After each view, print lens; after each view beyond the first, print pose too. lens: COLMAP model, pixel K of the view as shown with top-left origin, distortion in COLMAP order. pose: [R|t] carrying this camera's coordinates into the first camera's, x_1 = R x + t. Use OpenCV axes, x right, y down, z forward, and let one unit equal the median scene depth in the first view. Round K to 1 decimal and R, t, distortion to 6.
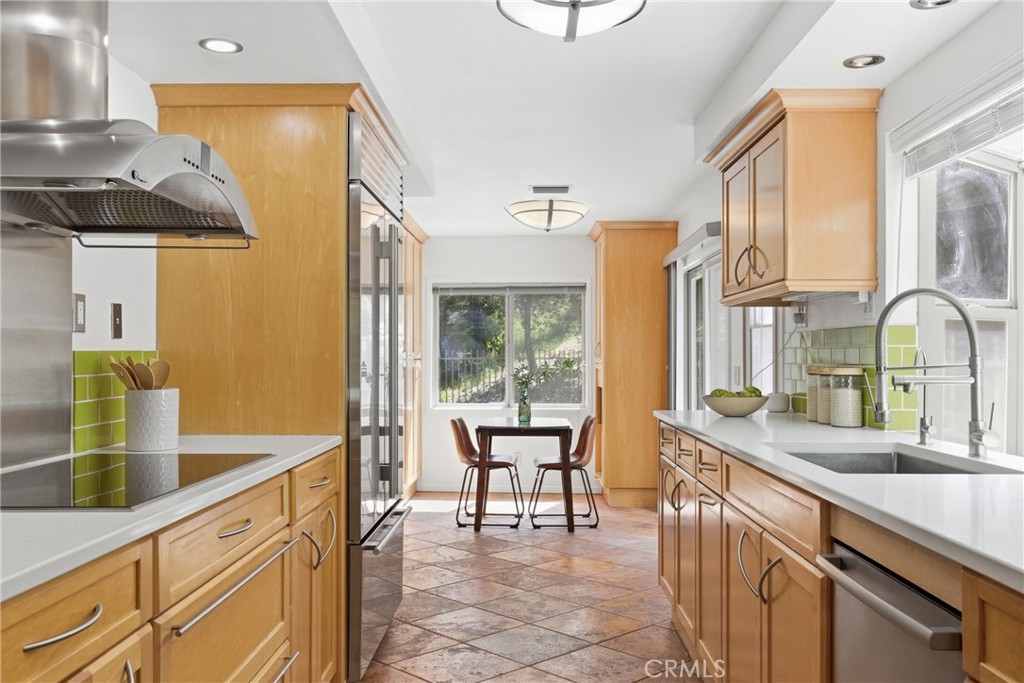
lens RADIAL K [[886.4, 0, 512.0], [0, 886.4, 341.5], [0, 0, 1]] dist [0.003993, -0.002111]
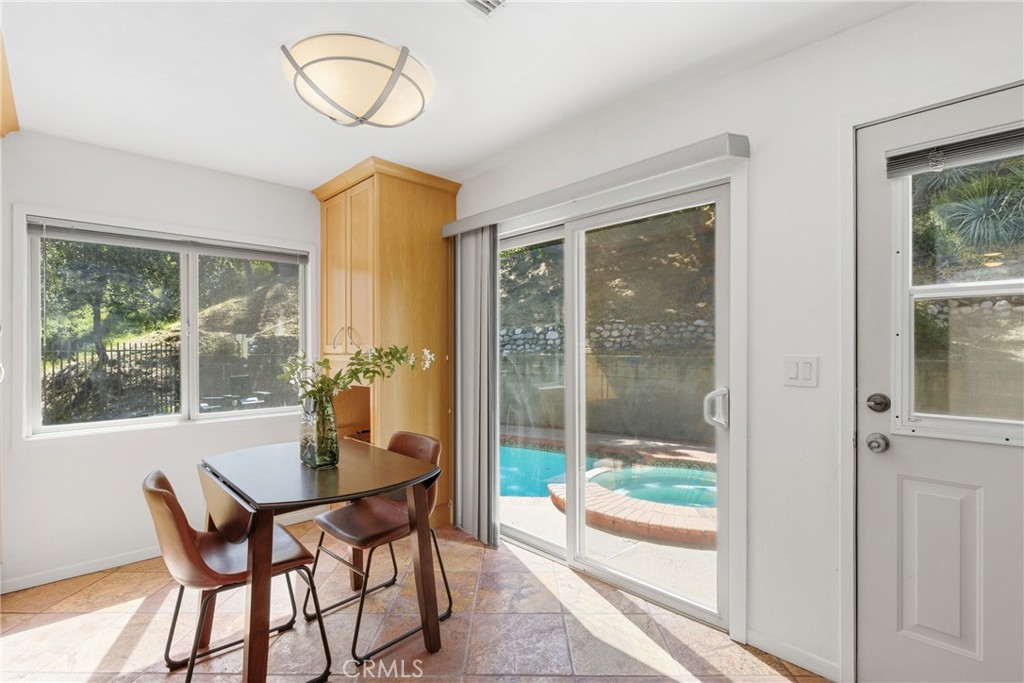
lens RADIAL K [[478.8, 0, 513.3], [0, 478.8, 347.4], [0, 0, 1]] dist [0.000809, 0.000014]
pose [[0.707657, -0.001456, 0.706554, -0.086311], [-0.007668, 0.999923, 0.009740, 0.013188], [-0.706514, -0.012311, 0.707592, 0.565984]]
